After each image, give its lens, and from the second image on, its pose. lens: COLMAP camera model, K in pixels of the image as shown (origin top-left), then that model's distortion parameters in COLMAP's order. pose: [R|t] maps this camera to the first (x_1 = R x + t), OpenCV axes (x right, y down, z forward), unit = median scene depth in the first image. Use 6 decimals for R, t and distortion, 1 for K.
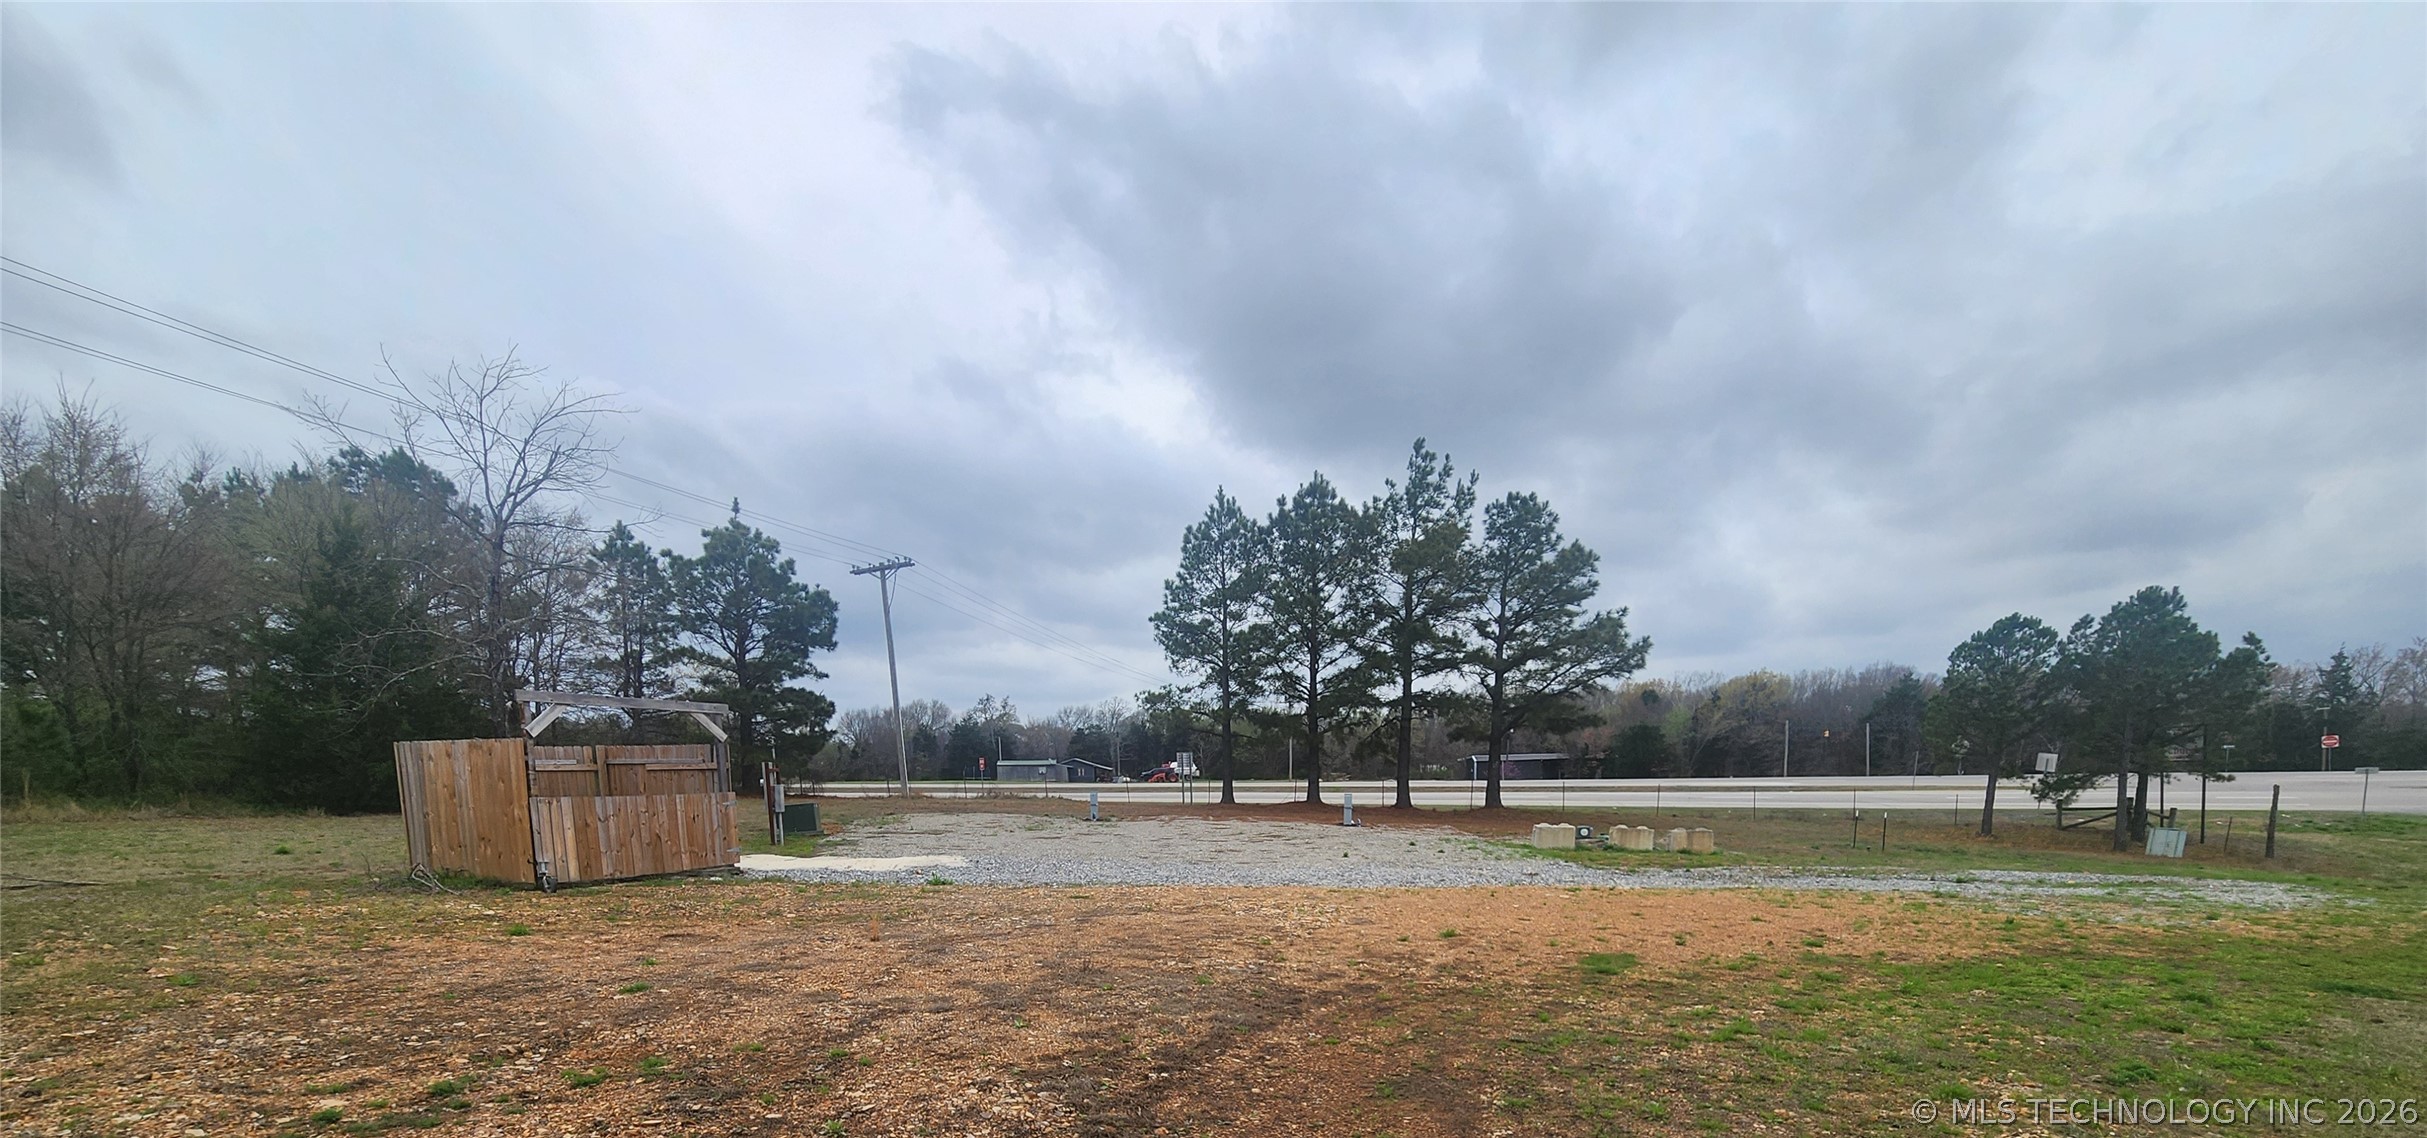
lens RADIAL K [[973.0, 0, 1209.0], [0, 973.0, 885.9], [0, 0, 1]] dist [0.001425, 0.000285]
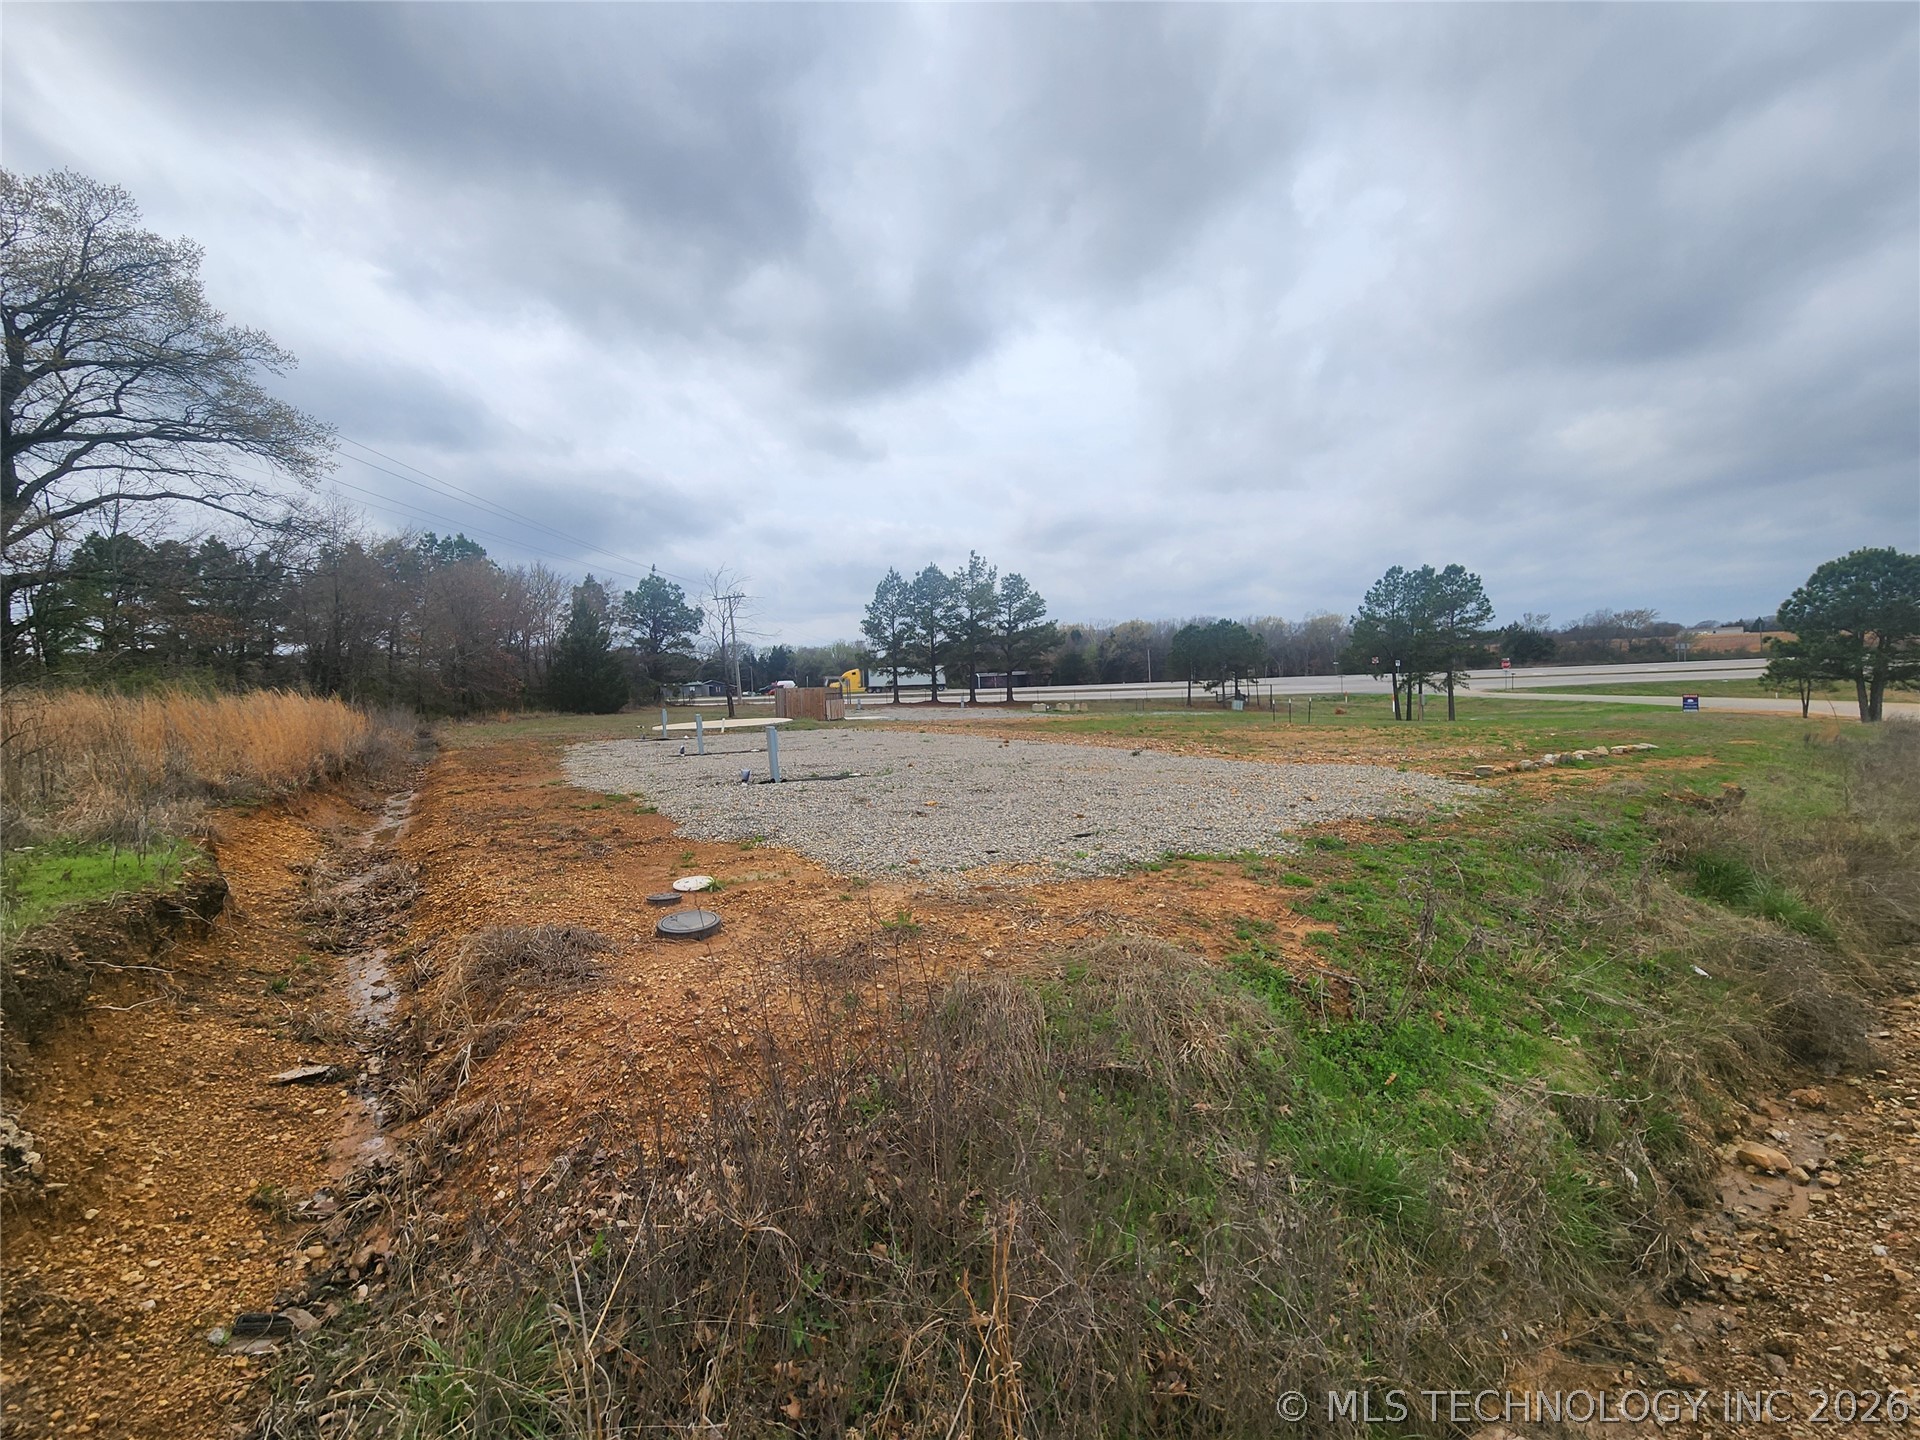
lens RADIAL K [[768.6, 0, 960.7], [0, 768.6, 706.8], [0, 0, 1]] dist [0.003435, -0.004471]
pose [[0.965811, -0.033265, 0.257106, -0.301630], [0.055085, 0.995420, -0.078136, 0.072652], [-0.253329, 0.089628, 0.963219, -0.758788]]
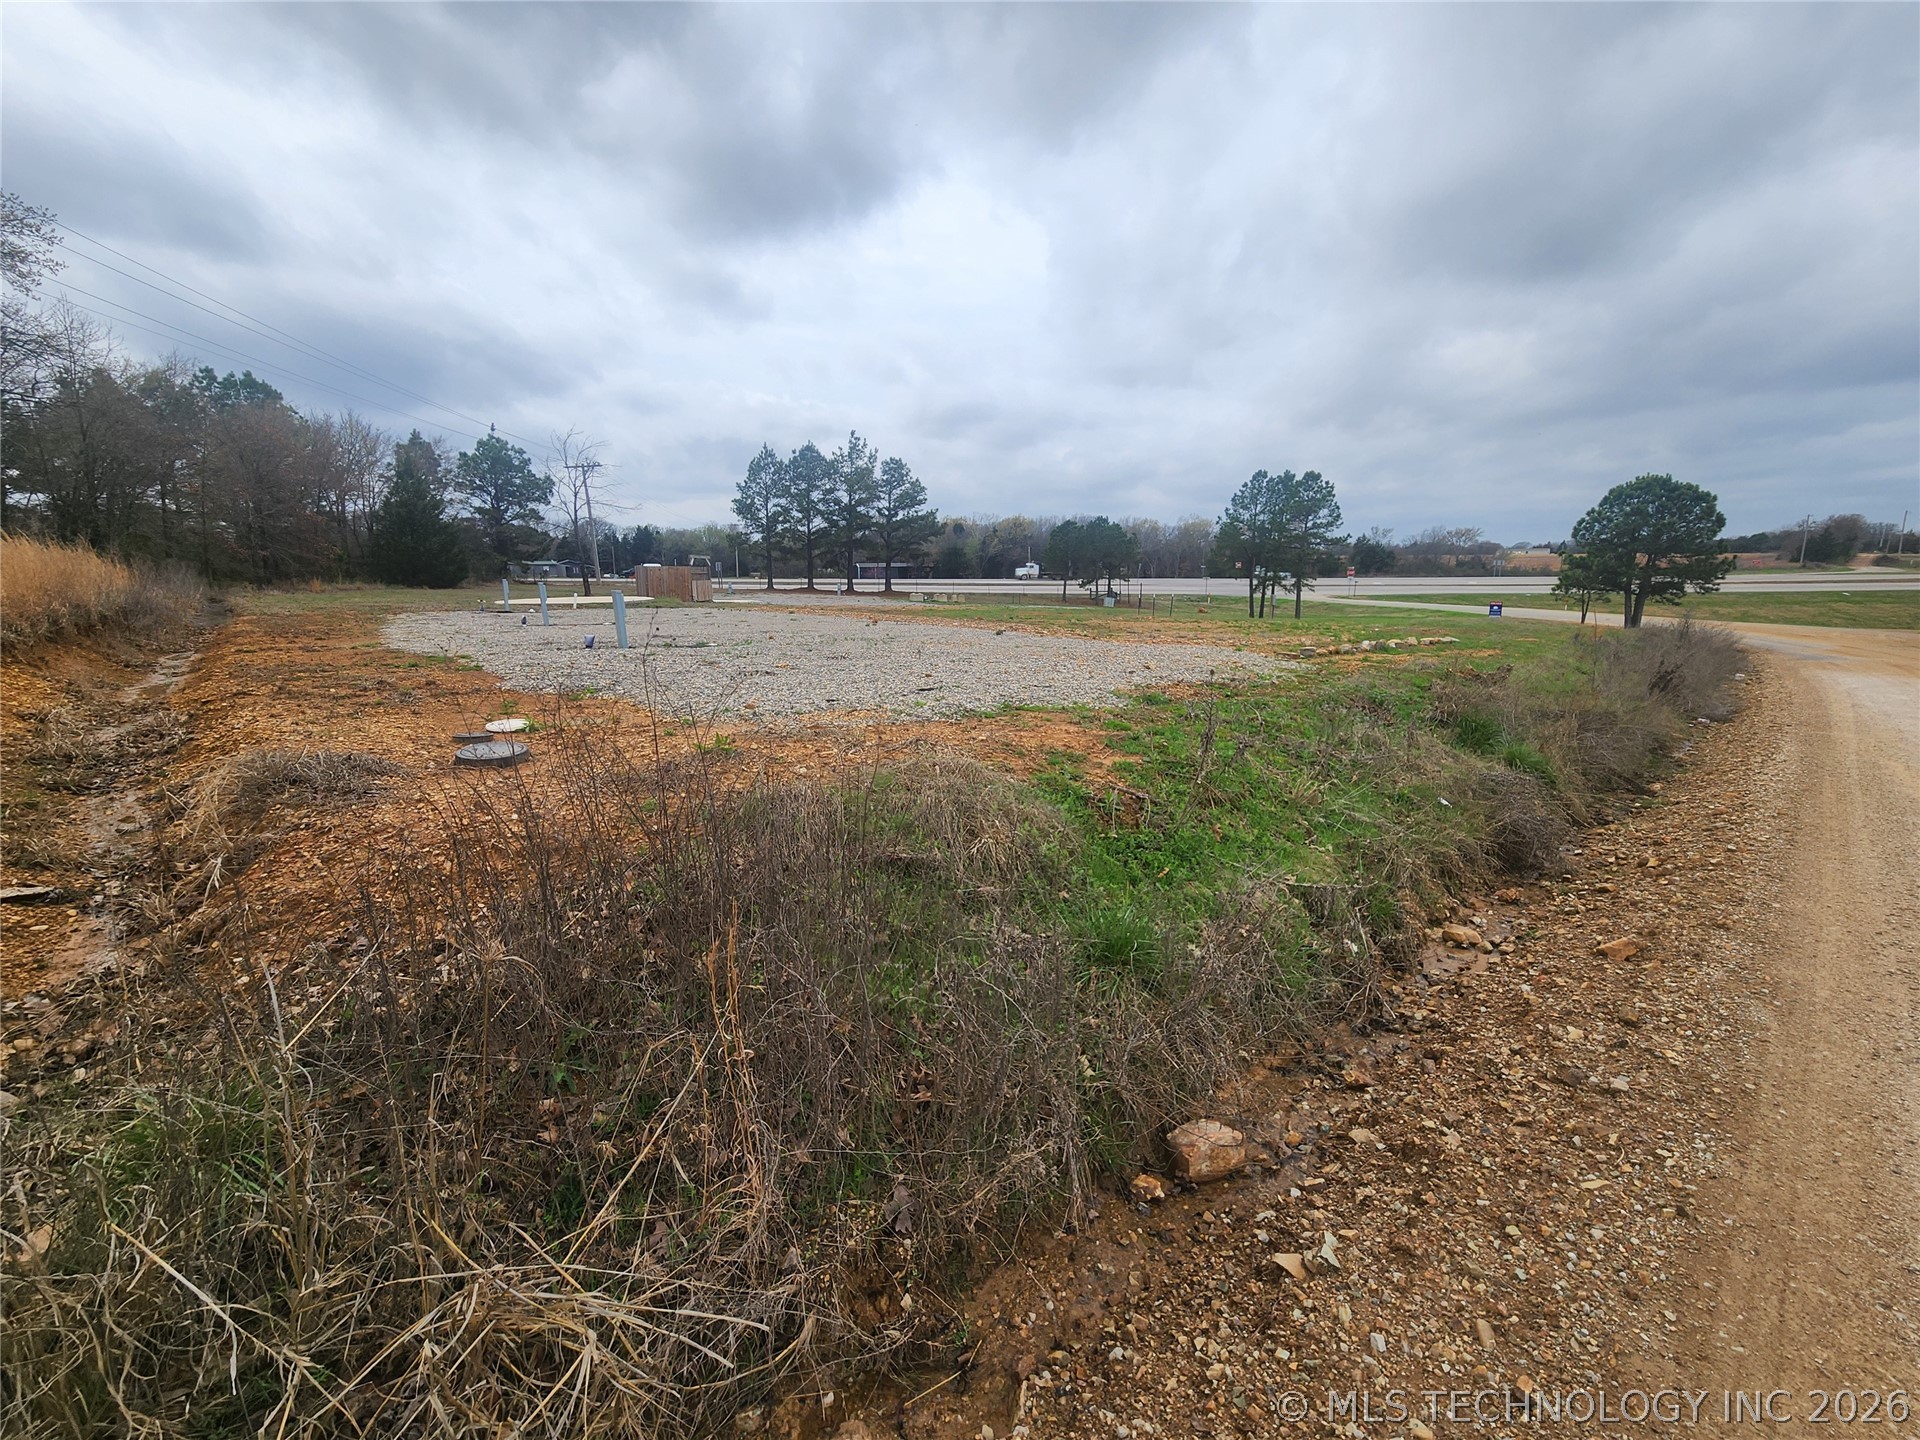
lens RADIAL K [[769.2, 0, 955.3], [0, 769.2, 706.7], [0, 0, 1]] dist [-0.001031, 0.000311]
pose [[0.918630, -0.057235, 0.390952, -0.294663], [0.034604, 0.997305, 0.064695, 0.081951], [-0.393601, -0.045902, 0.918135, -0.760780]]
